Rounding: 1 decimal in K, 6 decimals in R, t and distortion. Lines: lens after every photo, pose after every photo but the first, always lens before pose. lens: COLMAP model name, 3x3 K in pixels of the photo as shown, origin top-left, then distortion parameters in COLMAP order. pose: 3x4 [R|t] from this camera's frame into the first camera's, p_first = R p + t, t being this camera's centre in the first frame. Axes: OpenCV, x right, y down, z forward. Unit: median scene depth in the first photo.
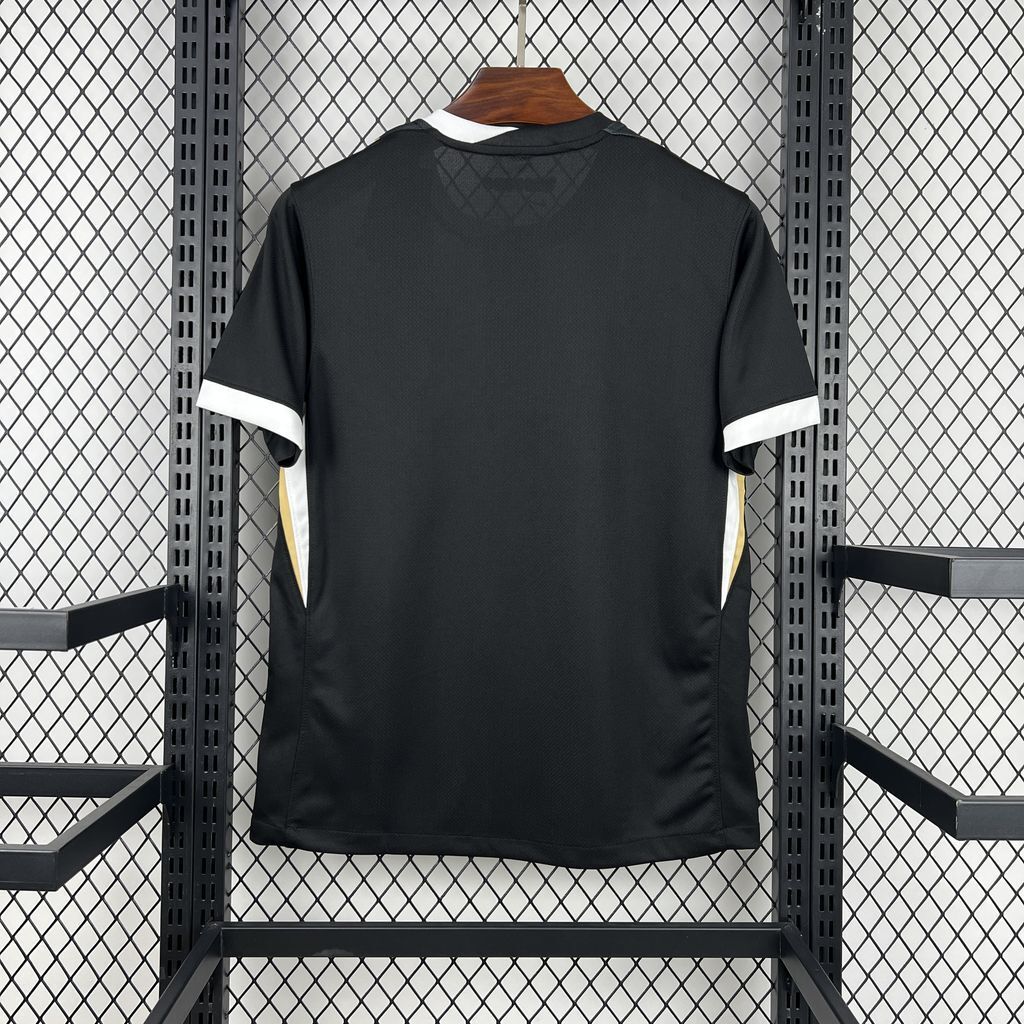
lens RADIAL K [[603.7, 0, 512.3], [0, 603.7, 230.0], [0, 0, 1]] dist [-0.009769, 0.000216]
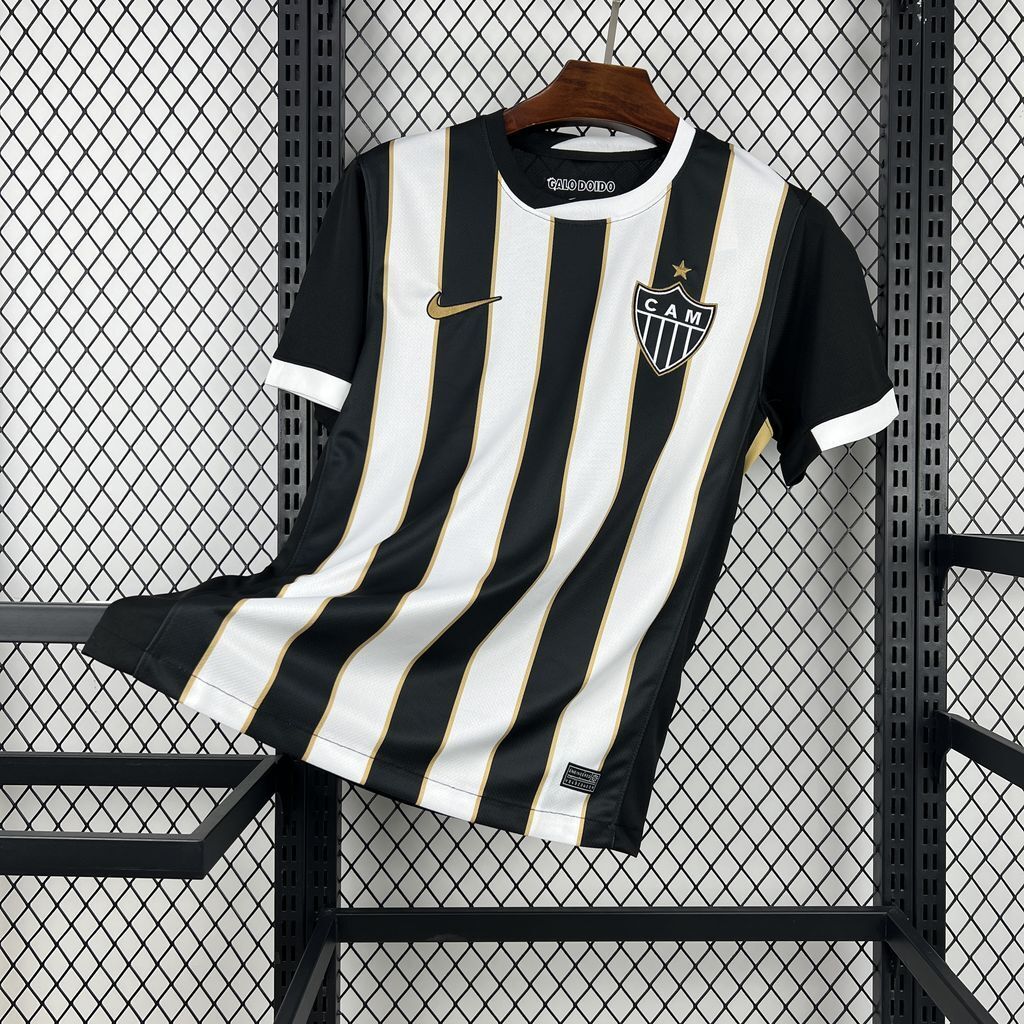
lens RADIAL K [[603.7, 0, 512.3], [0, 603.7, 230.0], [0, 0, 1]] dist [-0.009769, 0.000216]
pose [[0.999897, -0.010927, -0.009292, -0.158380], [0.011021, 0.999888, 0.010161, -0.000950], [0.009180, -0.010263, 0.999905, -0.002600]]
